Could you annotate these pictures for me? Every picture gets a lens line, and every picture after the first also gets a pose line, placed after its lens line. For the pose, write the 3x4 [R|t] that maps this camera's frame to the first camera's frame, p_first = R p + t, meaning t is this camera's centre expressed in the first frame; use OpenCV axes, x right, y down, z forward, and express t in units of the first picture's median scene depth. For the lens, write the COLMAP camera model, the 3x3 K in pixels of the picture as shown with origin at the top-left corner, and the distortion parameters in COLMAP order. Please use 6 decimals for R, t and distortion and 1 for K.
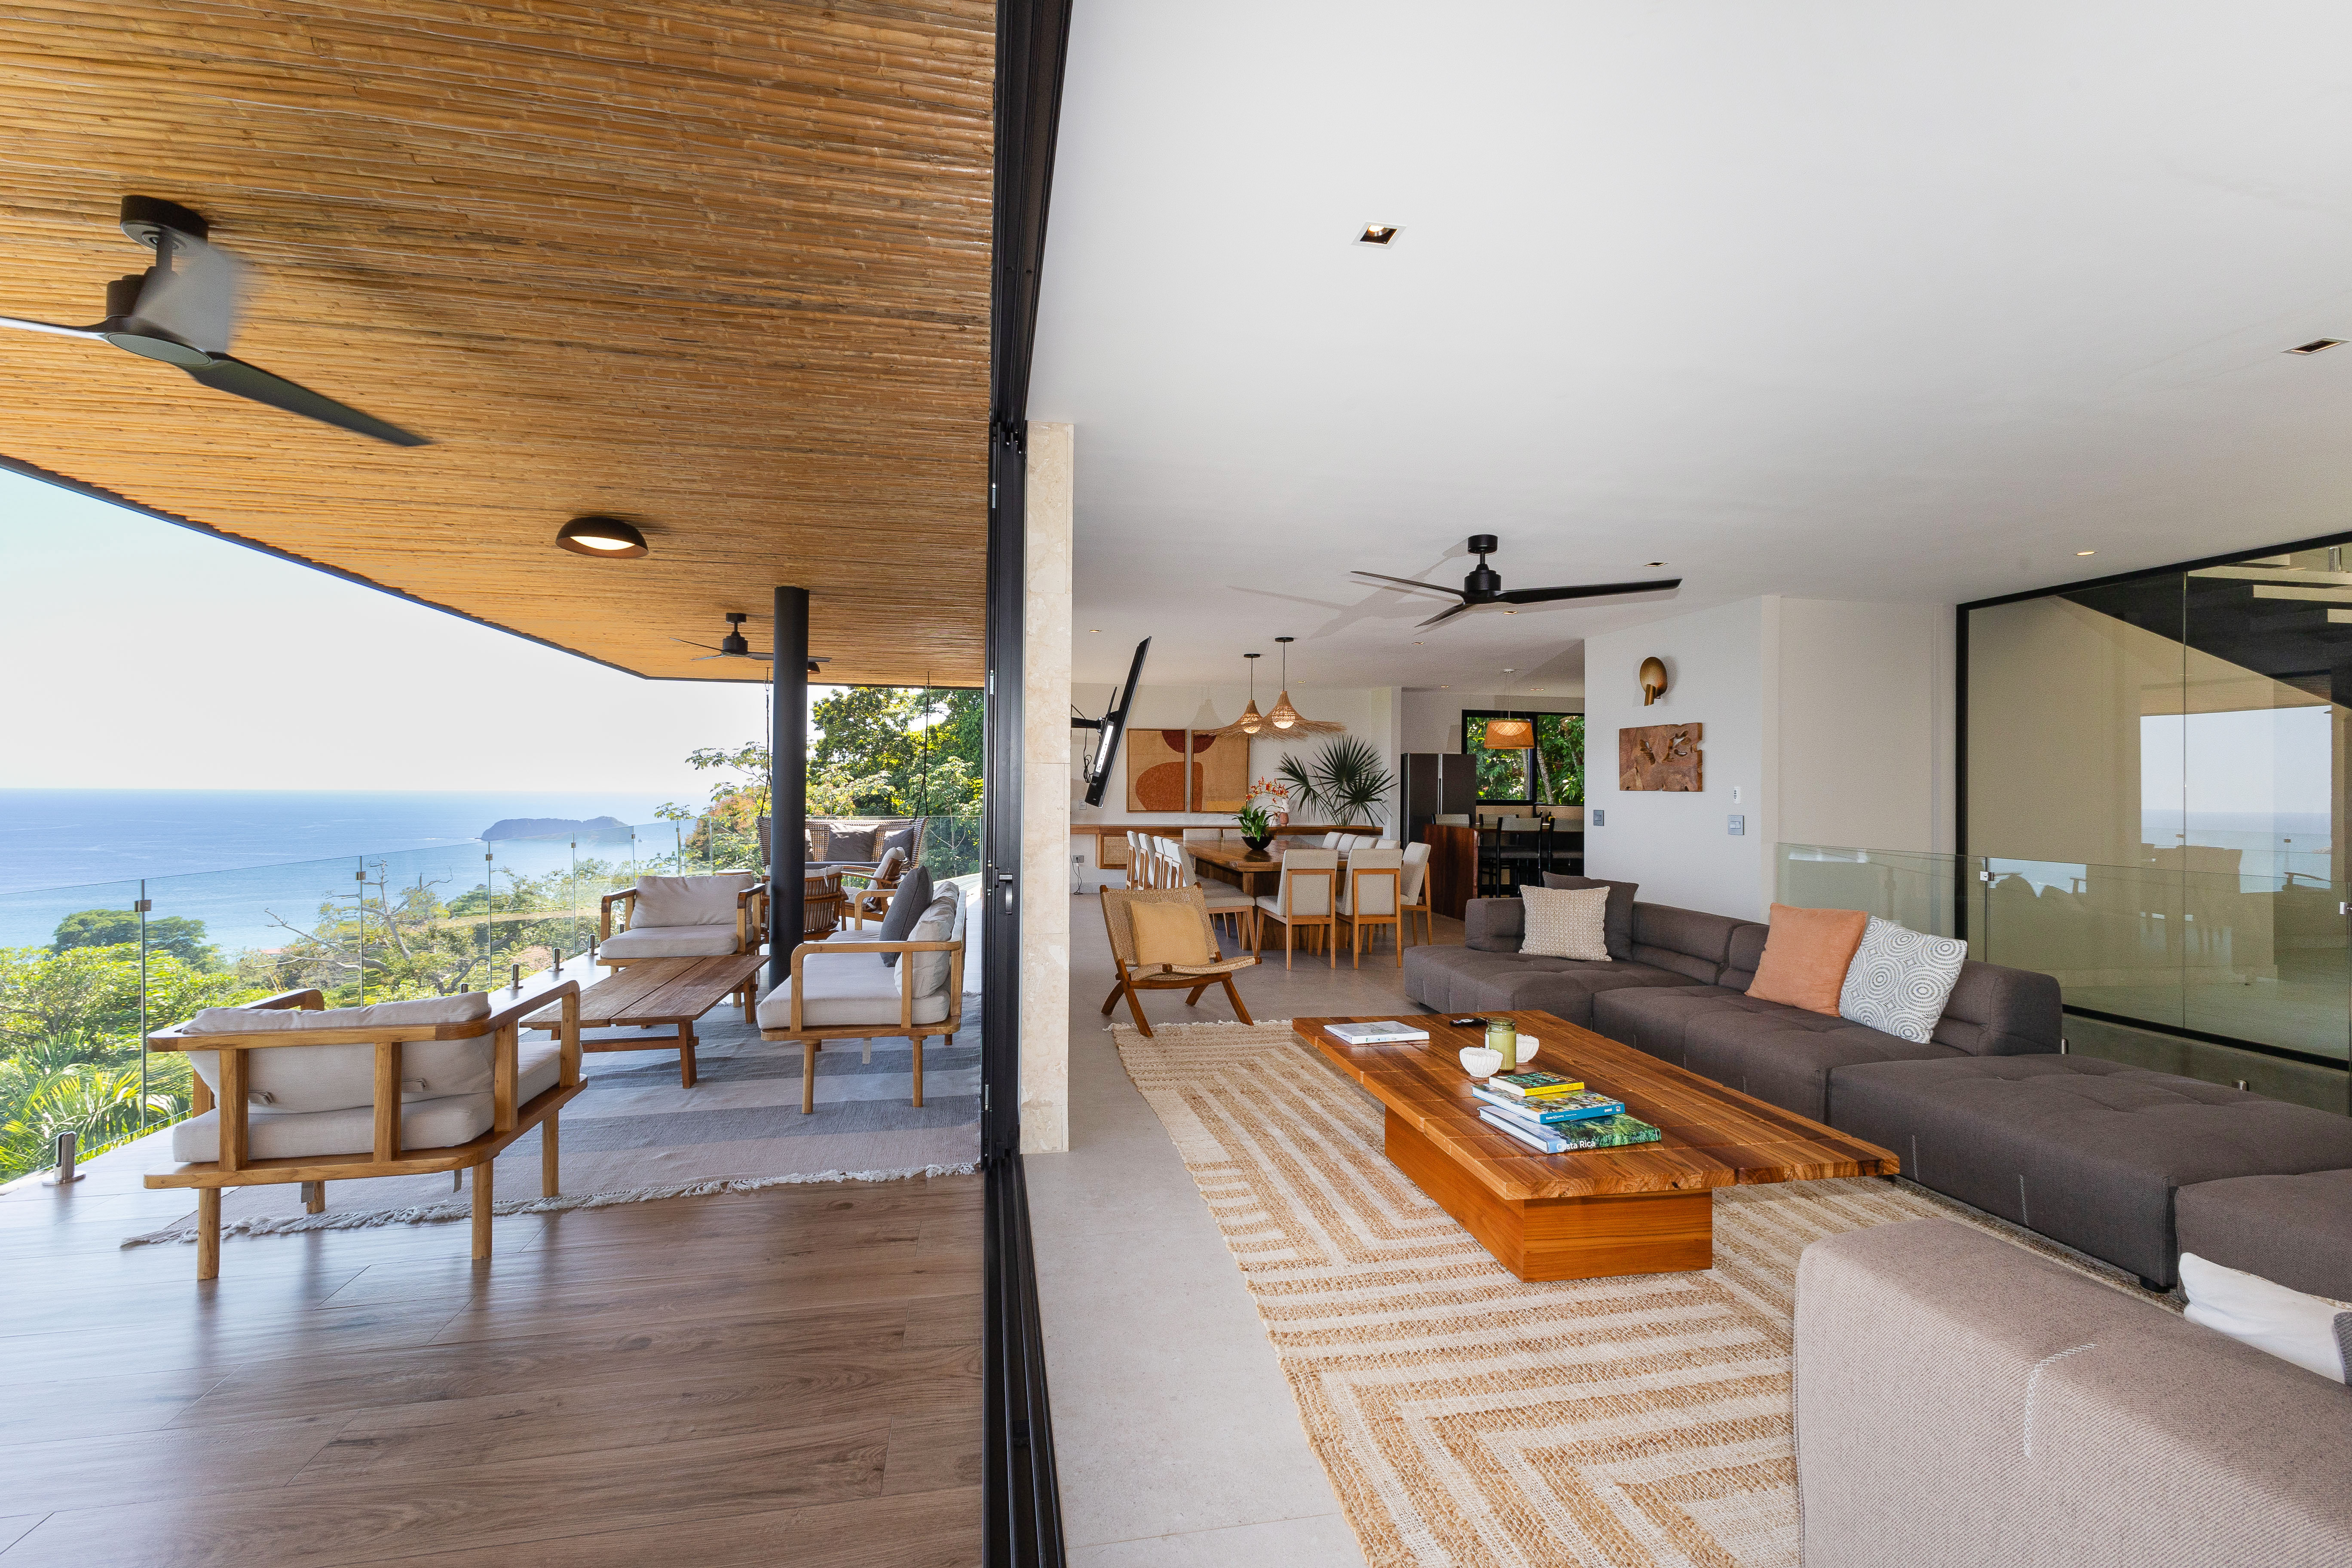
lens RADIAL K [[1016.9, 0, 1179.6], [0, 1016.9, 780.7], [0, 0, 1]] dist [0.003989, -0.000727]
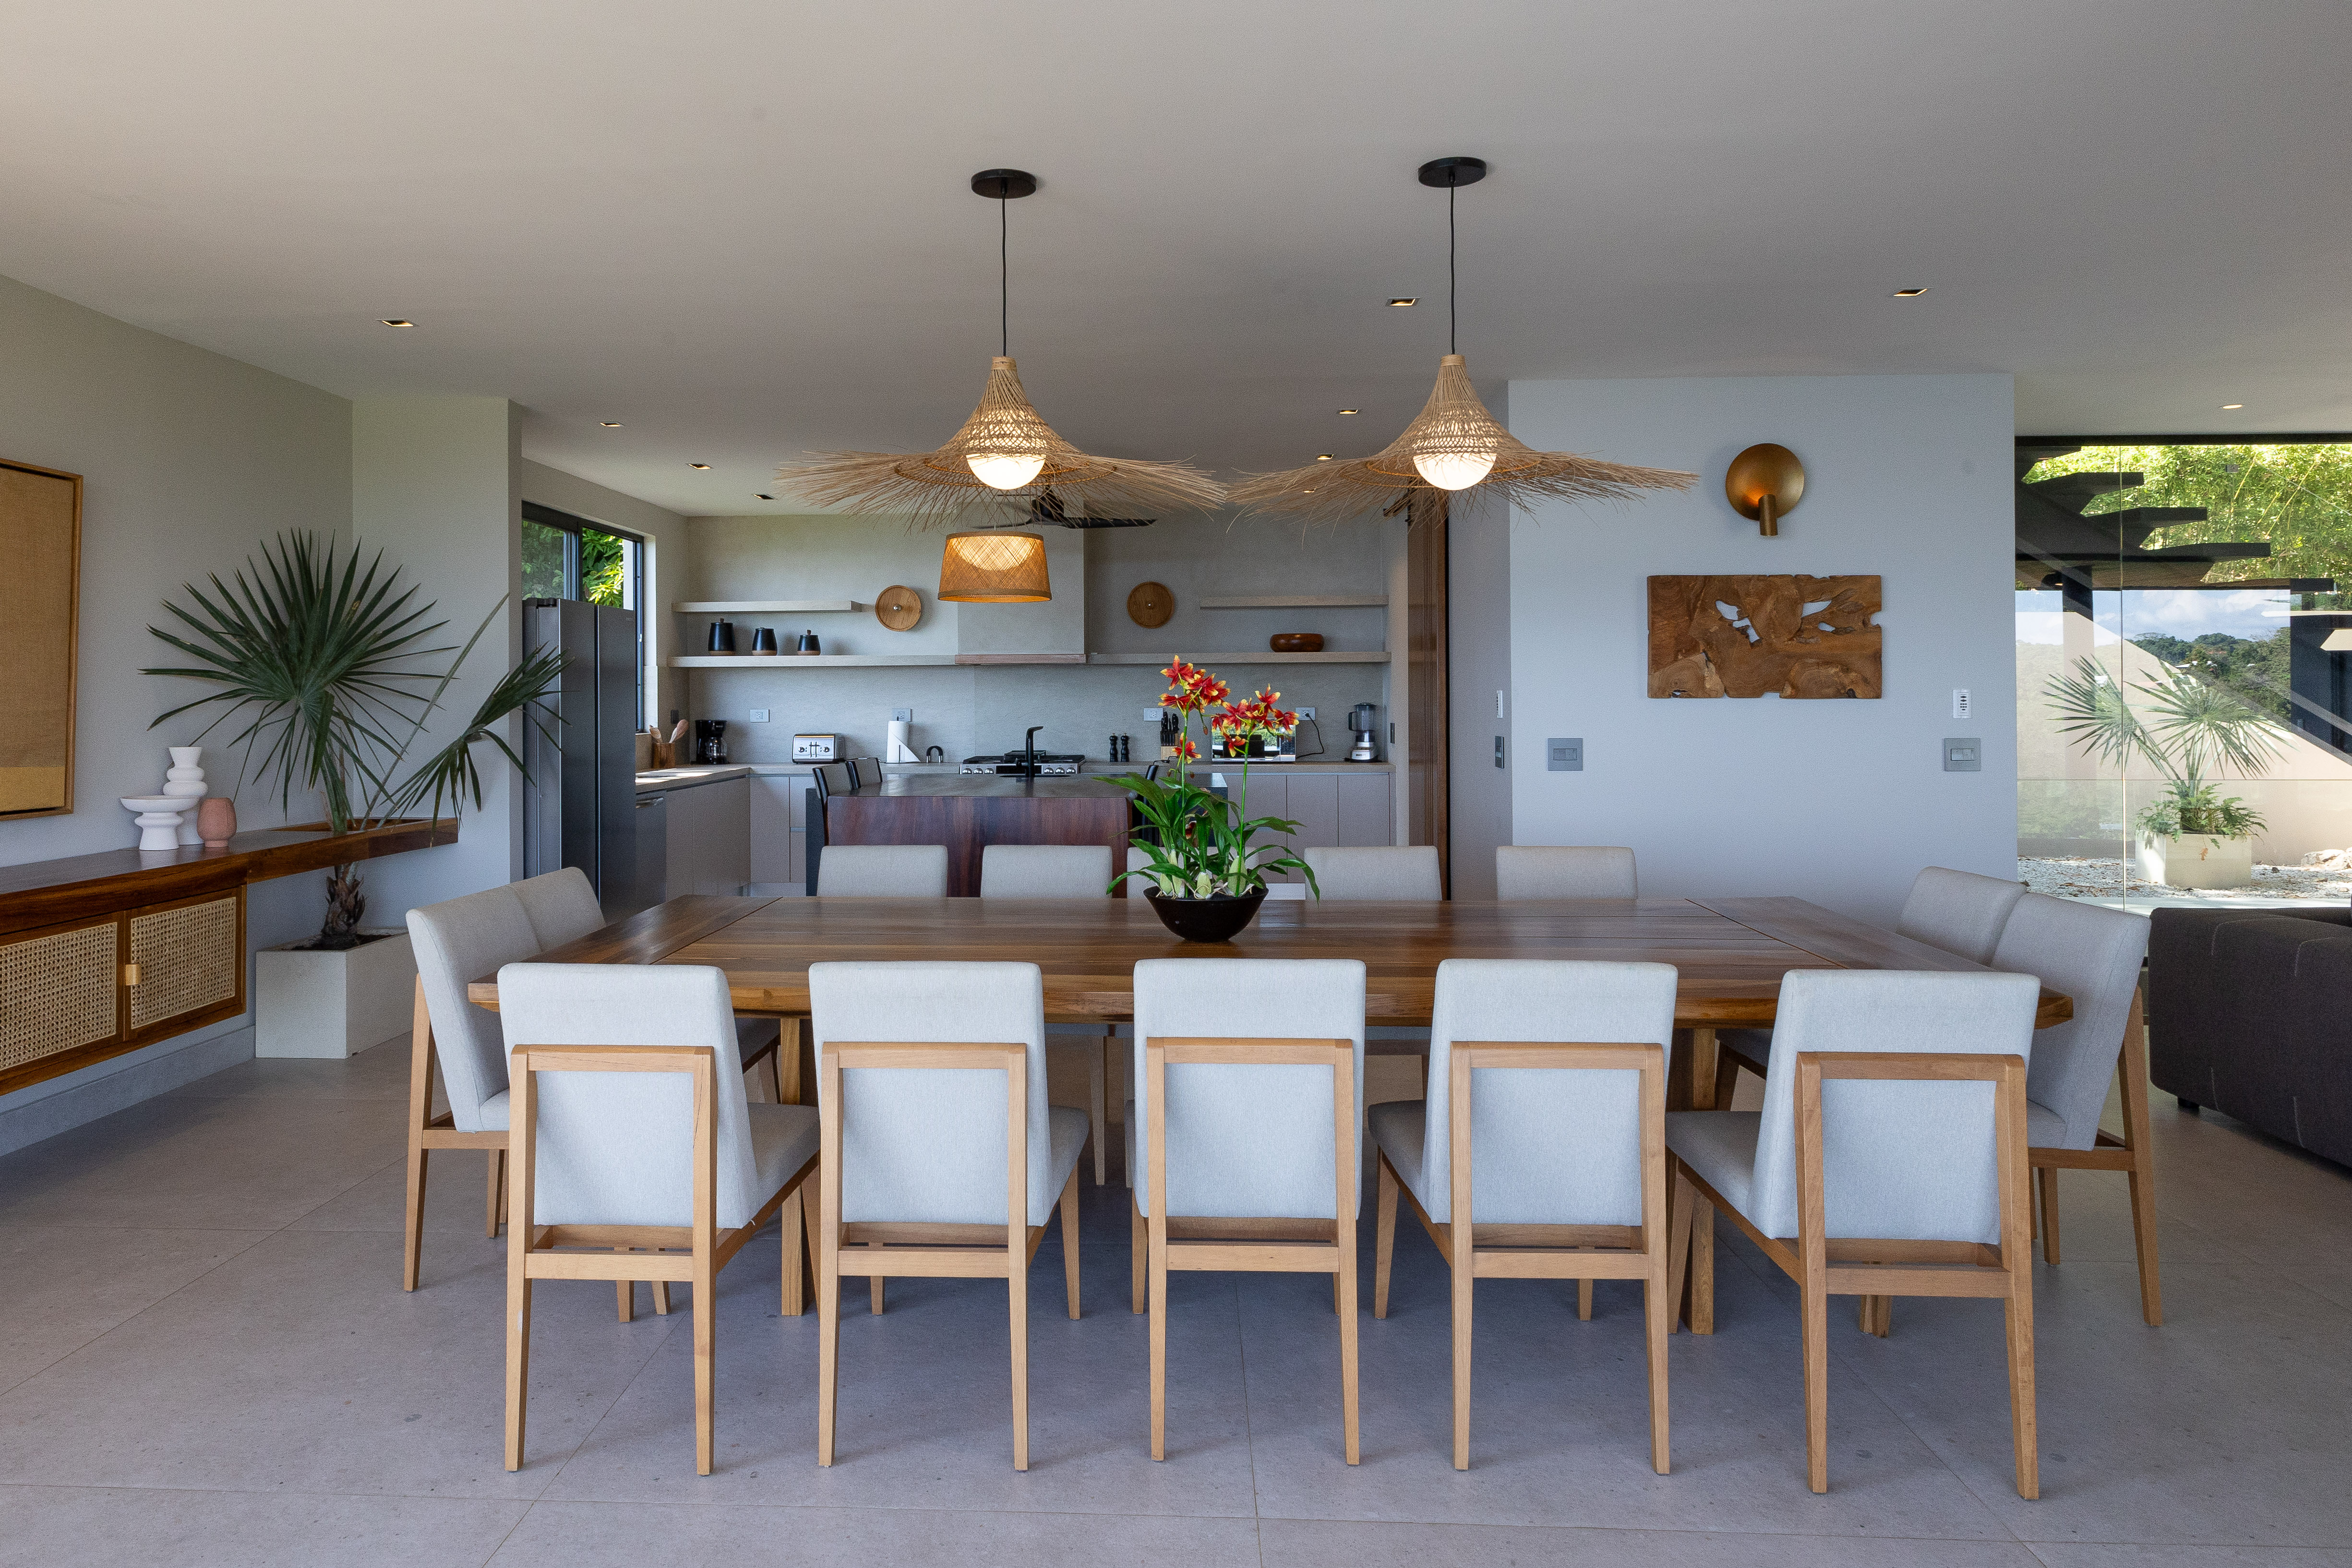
lens RADIAL K [[1480.0, 0, 1096.6], [0, 1480.0, 696.2], [0, 0, 1]] dist [0.000753, 0.001922]
pose [[0.245432, -0.009984, 0.969362, -0.208626], [-0.000124, 0.999947, 0.010330, 0.001047], [-0.969414, -0.002655, 0.245418, 0.654532]]
